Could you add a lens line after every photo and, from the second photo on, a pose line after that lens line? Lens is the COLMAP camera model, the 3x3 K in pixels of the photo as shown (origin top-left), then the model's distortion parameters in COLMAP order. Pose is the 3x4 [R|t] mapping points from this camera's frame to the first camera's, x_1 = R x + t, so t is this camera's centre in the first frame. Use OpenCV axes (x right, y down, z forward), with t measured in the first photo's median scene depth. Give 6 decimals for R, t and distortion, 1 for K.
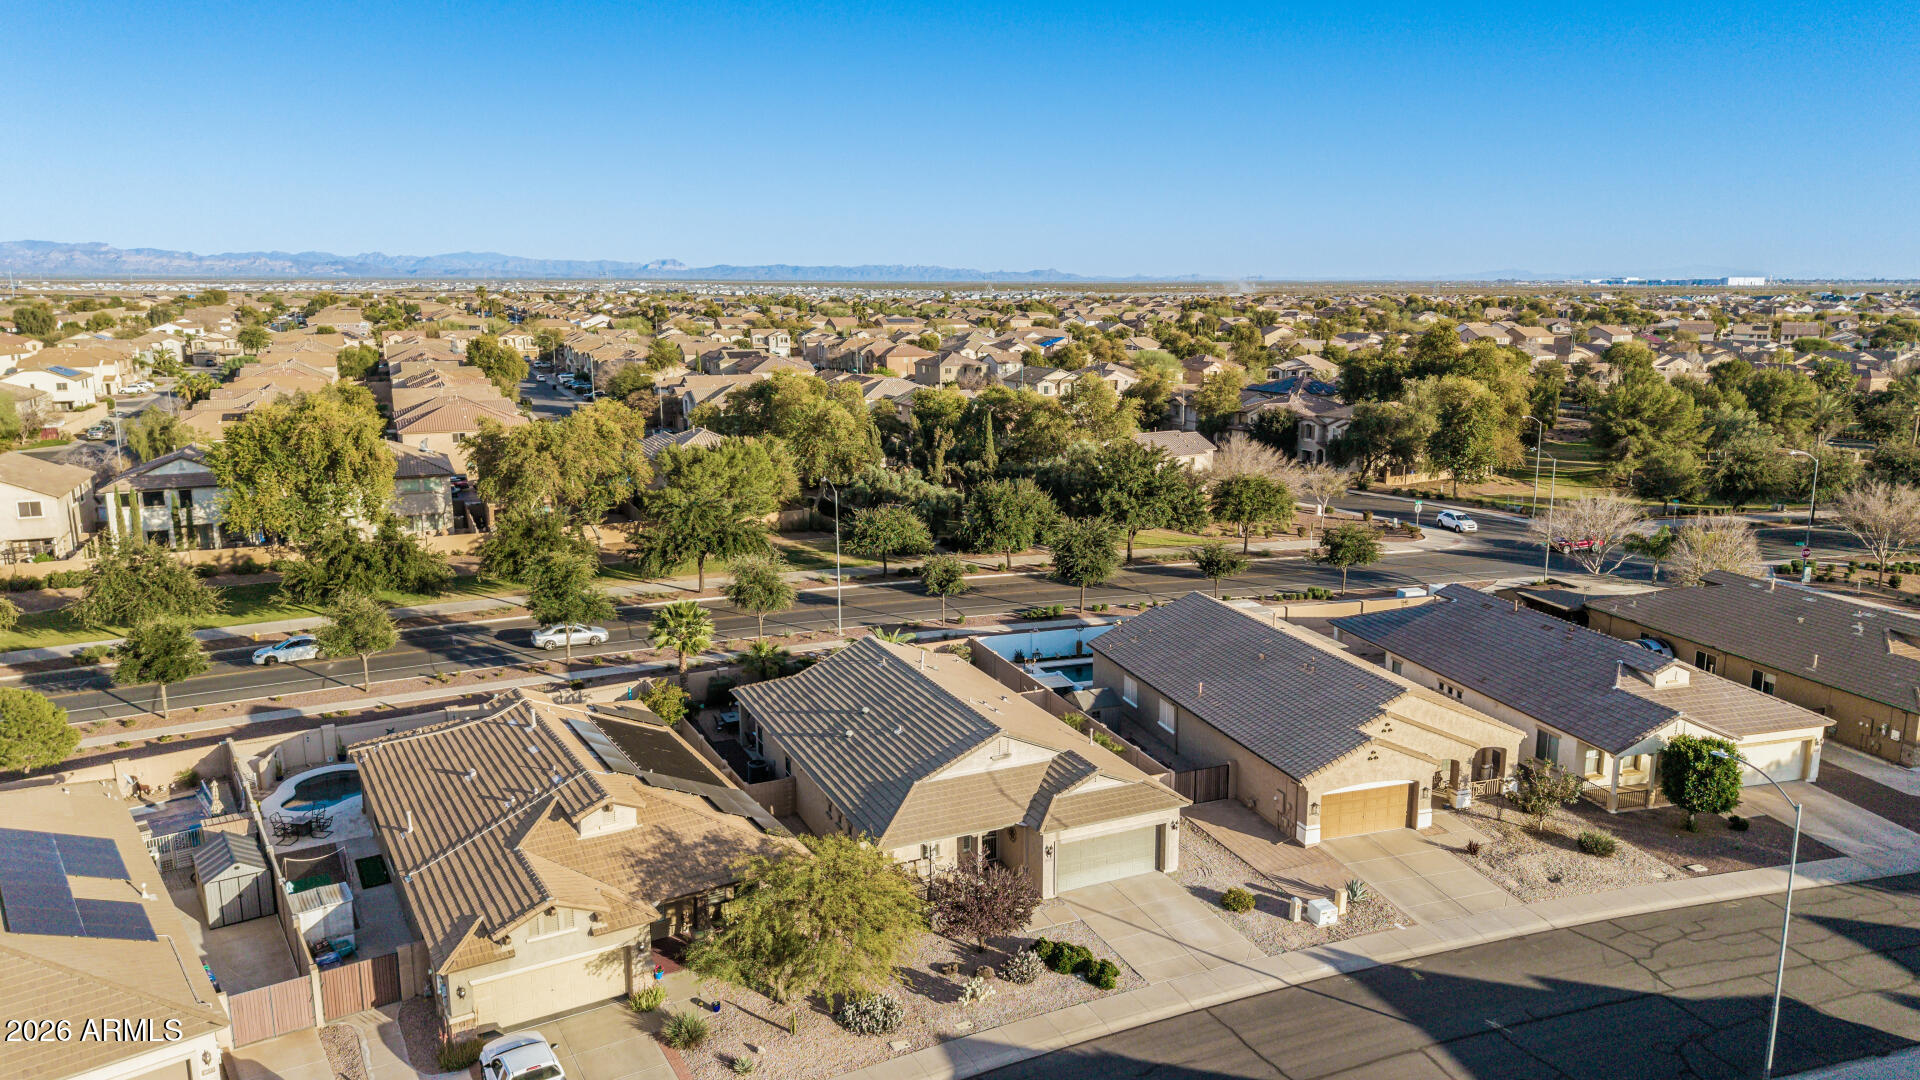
lens RADIAL K [[1295.5, 0, 965.0], [0, 1295.5, 534.8], [0, 0, 1]] dist [0.079133, -0.116875]
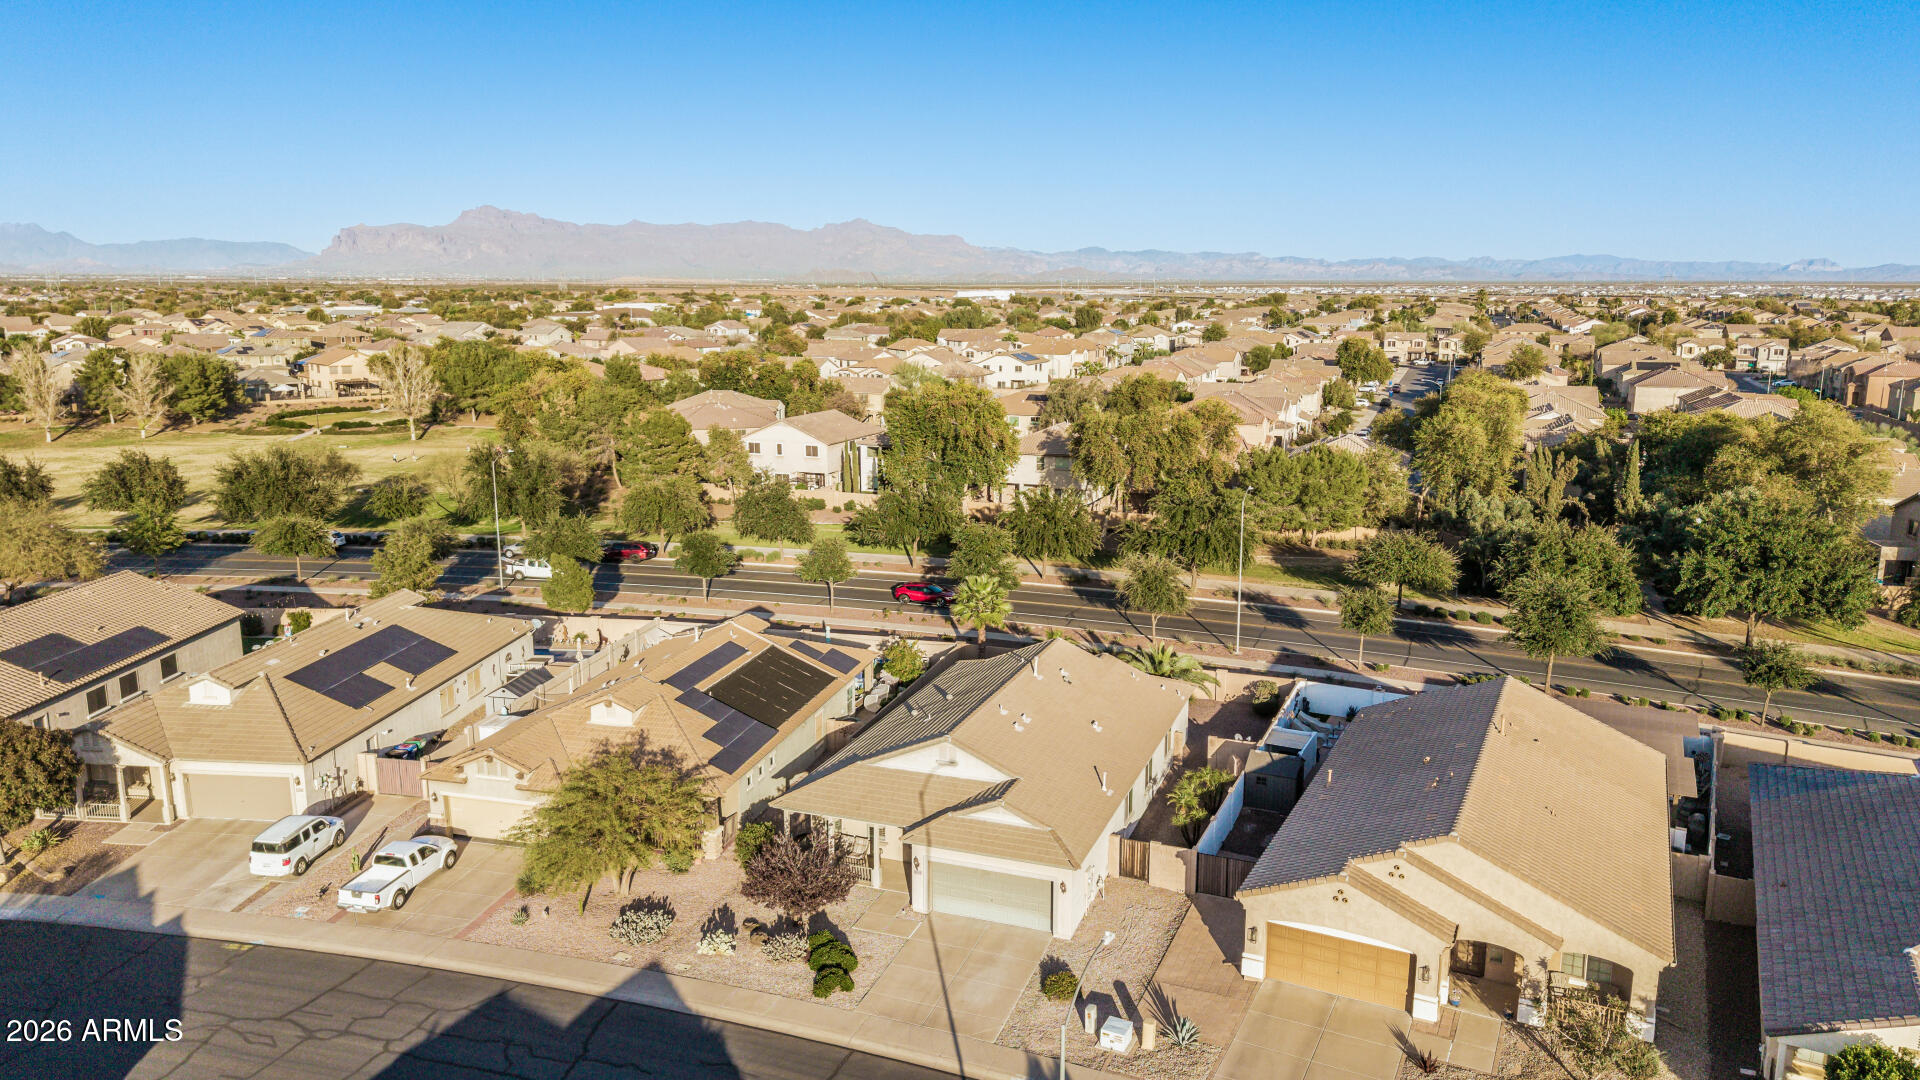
lens RADIAL K [[1295.5, 0, 965.0], [0, 1295.5, 534.8], [0, 0, 1]] dist [0.079133, -0.116875]
pose [[0.701140, 0.136161, -0.699902, 0.708073], [-0.137962, 0.988954, 0.054188, -0.055118], [0.699549, 0.058567, 0.712181, 0.304126]]
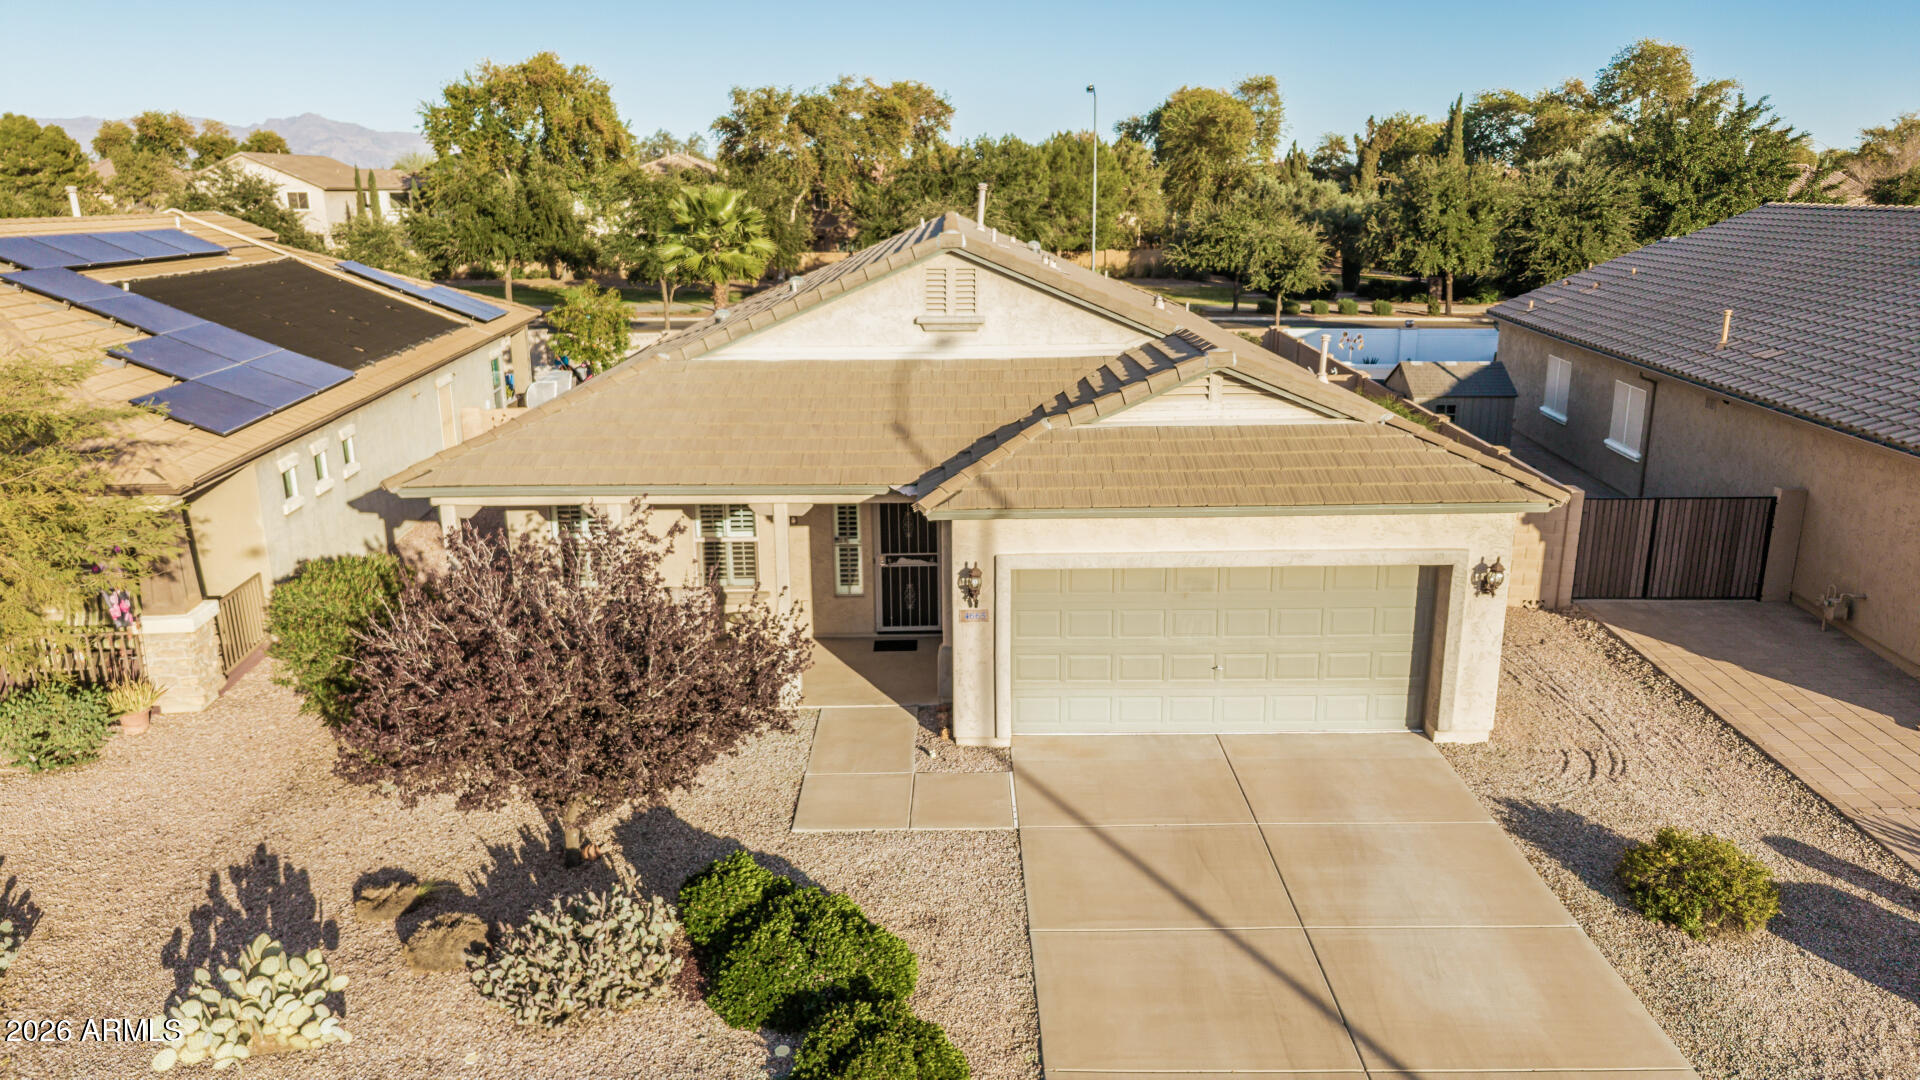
lens RADIAL K [[1295.1, 0, 964.1], [0, 1295.1, 538.4], [0, 0, 1]] dist [0.006017, -0.006346]
pose [[0.911443, 0.100124, -0.399058, 0.169223], [-0.071581, 0.993734, 0.085841, 0.199840], [0.405152, -0.049674, 0.912899, 0.707967]]
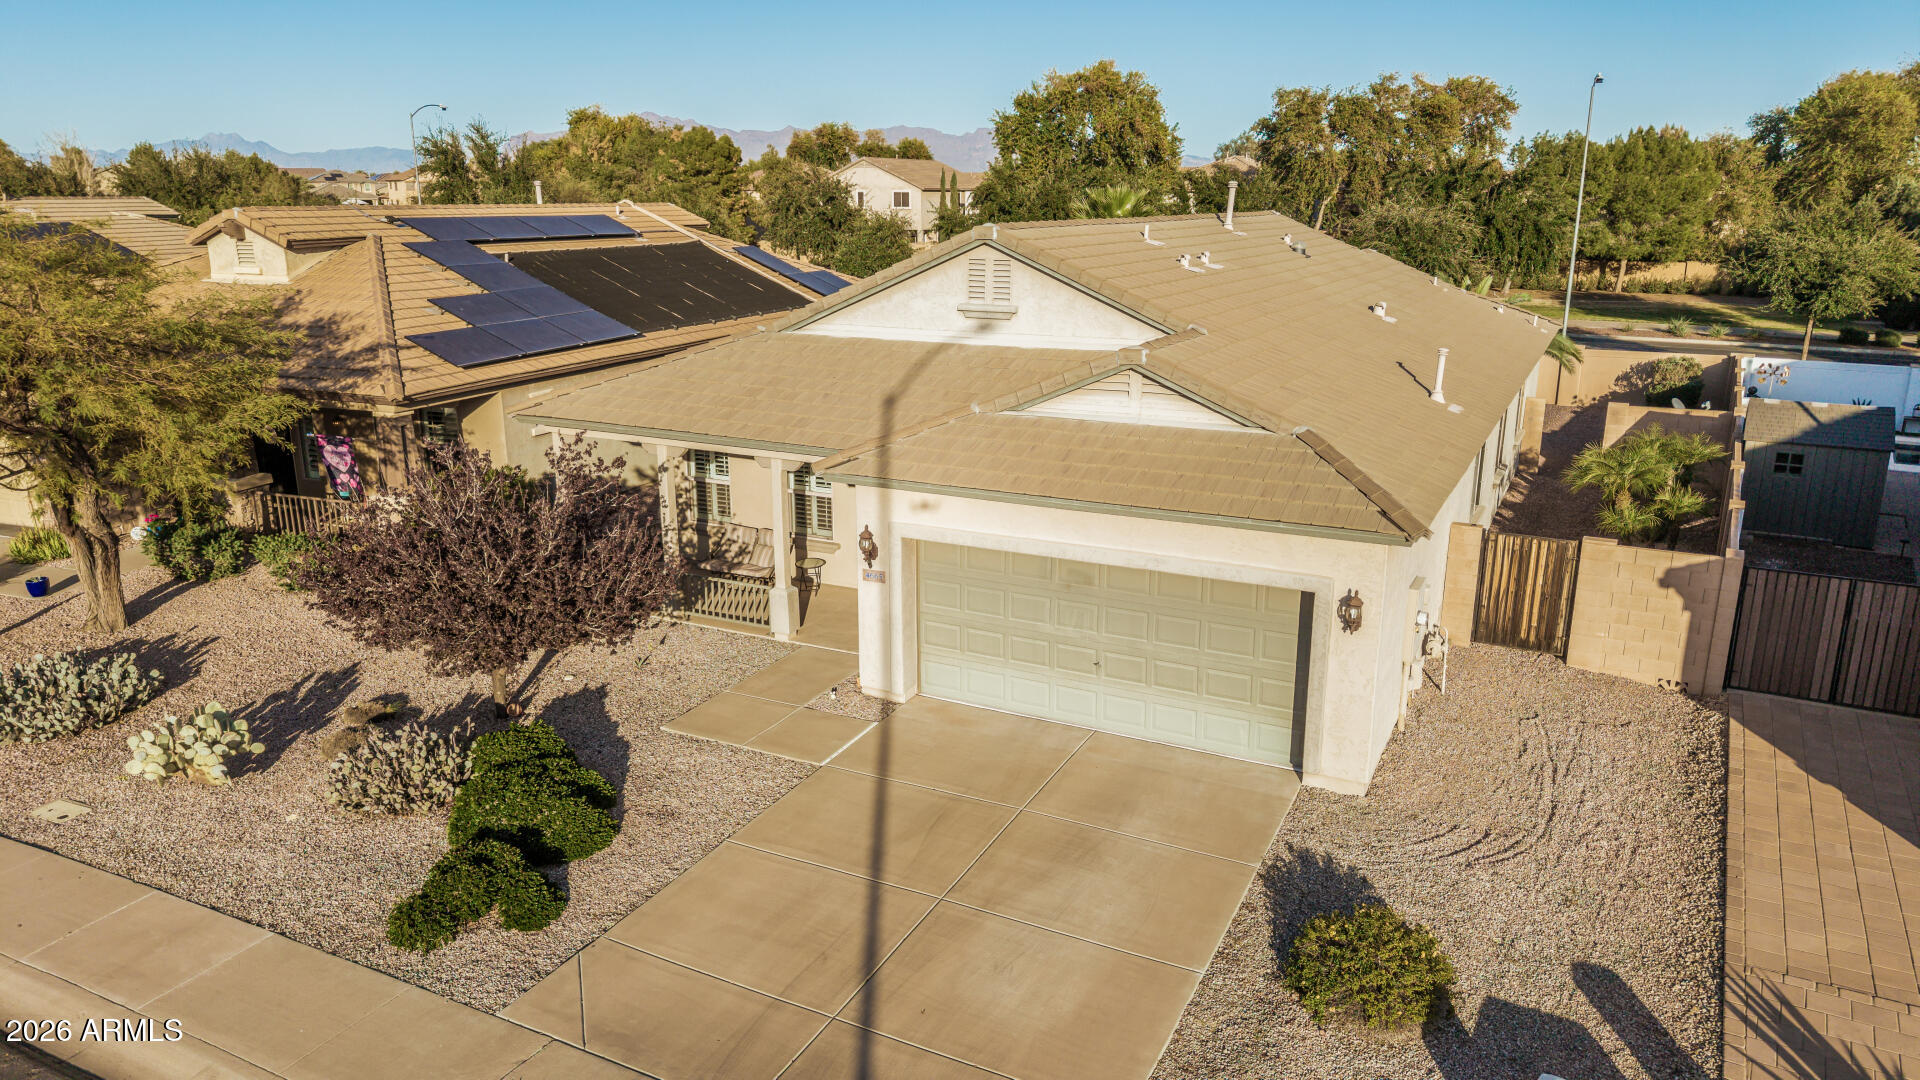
lens RADIAL K [[1285.5, 0, 963.2], [0, 1285.5, 541.8], [0, 0, 1]] dist [0.019562, -0.016127]
pose [[0.614566, 0.205362, -0.761665, 0.302002], [-0.152467, 0.978237, 0.140733, 0.186990], [0.773991, 0.029639, 0.632503, 0.787988]]
